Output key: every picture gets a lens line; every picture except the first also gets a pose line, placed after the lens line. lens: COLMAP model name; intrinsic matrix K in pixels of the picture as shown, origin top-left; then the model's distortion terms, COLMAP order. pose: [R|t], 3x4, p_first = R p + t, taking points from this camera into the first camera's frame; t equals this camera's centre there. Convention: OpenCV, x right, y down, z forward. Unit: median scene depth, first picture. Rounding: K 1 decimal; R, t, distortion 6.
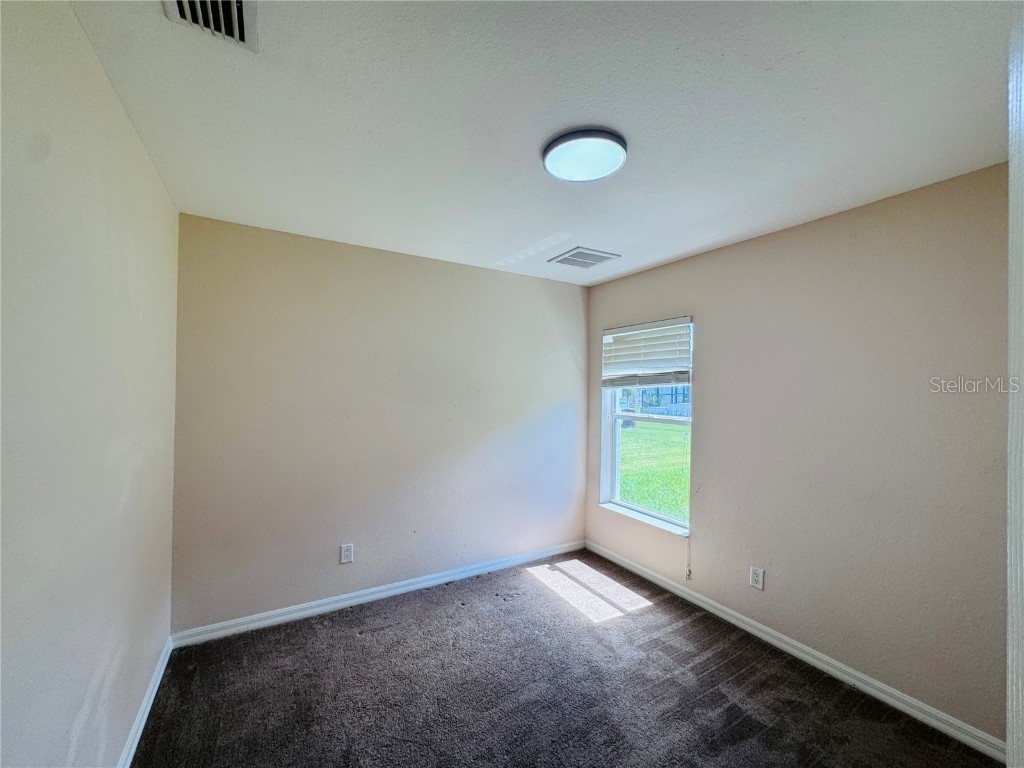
lens RADIAL K [[409.7, 0, 510.5], [0, 409.7, 384.7], [0, 0, 1]] dist [-0.002904, -0.000563]
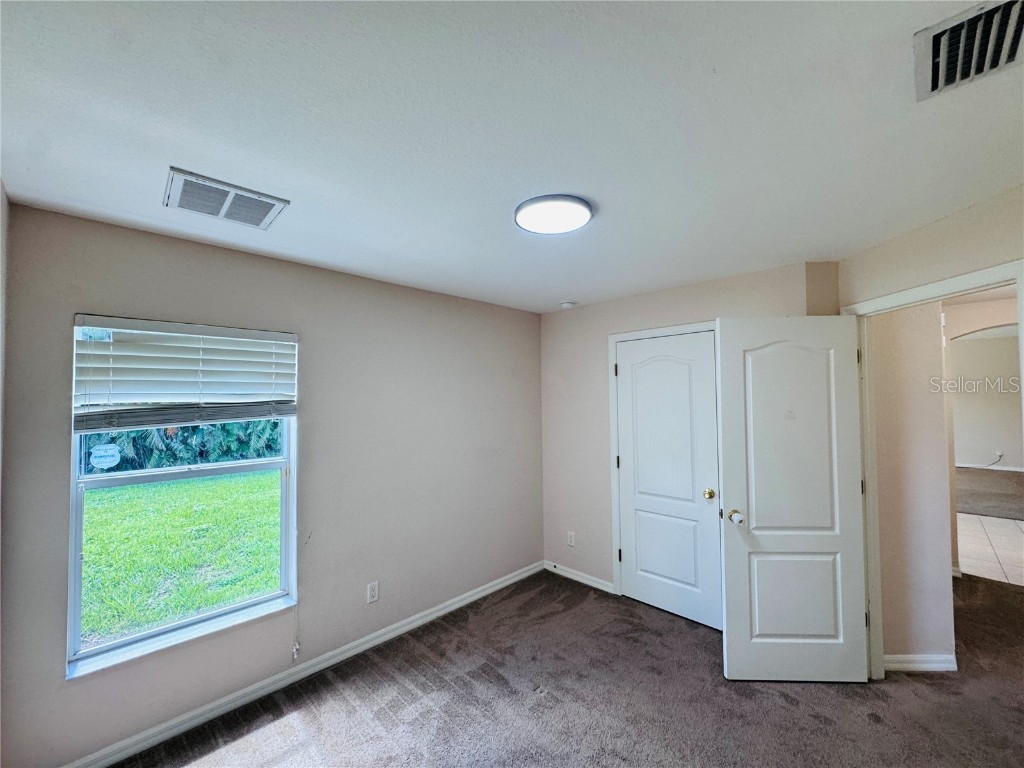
lens RADIAL K [[409.7, 0, 513.3], [0, 409.7, 386.2], [0, 0, 1]] dist [-0.002904, -0.000563]
pose [[-0.238823, 0.020352, 0.970850, -0.471580], [0.002842, 0.999791, -0.020260, -0.043700], [-0.971059, -0.002079, -0.238831, 0.770798]]
